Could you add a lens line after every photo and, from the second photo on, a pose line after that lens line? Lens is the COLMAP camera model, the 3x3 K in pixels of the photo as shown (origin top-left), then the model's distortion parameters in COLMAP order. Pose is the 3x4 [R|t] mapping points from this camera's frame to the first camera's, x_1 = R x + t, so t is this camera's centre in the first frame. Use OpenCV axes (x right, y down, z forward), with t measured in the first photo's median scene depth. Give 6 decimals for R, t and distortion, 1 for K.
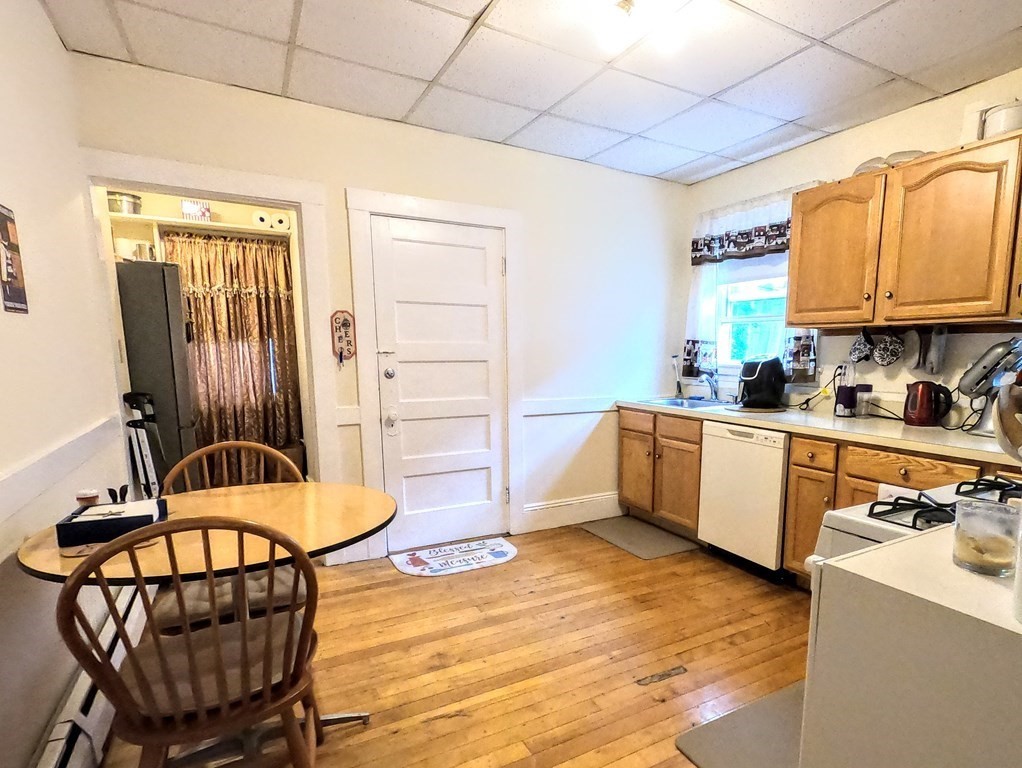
lens RADIAL K [[529.1, 0, 509.1], [0, 529.1, 387.0], [0, 0, 1]] dist [0.002220, 0.000247]
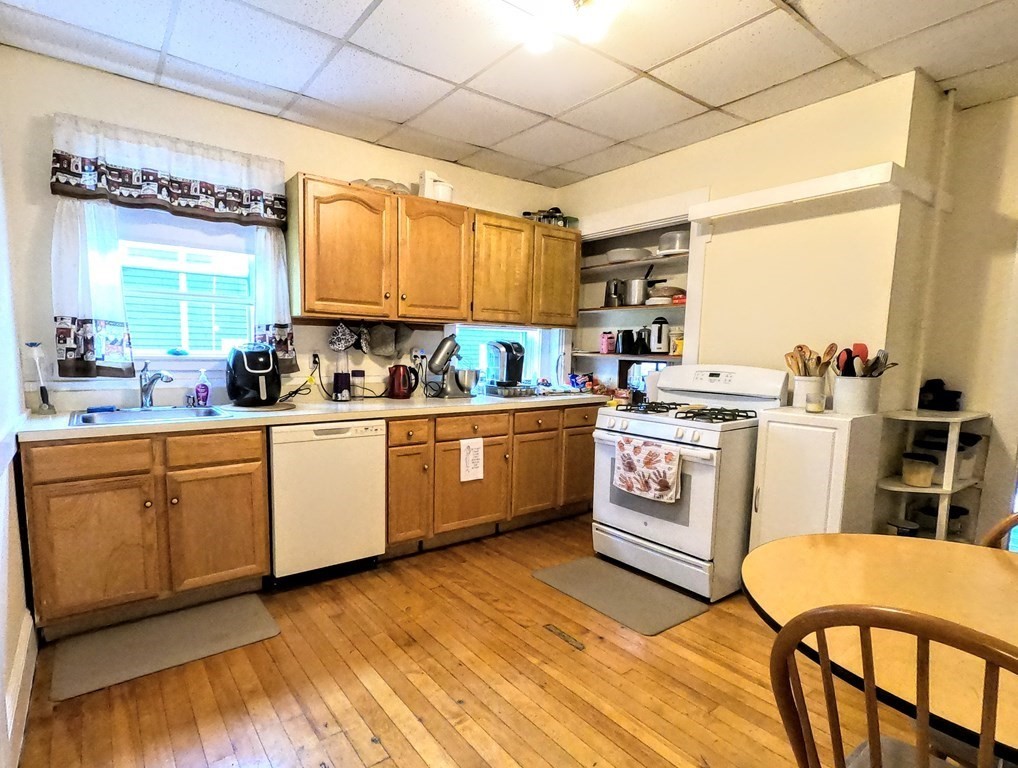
lens RADIAL K [[538.7, 0, 505.5], [0, 538.7, 380.1], [0, 0, 1]] dist [0.001752, 0.002391]
pose [[-0.168650, -0.060978, 0.983788, -0.455477], [0.053855, 0.996024, 0.070969, -0.042634], [-0.984204, 0.064951, -0.164695, 0.765588]]
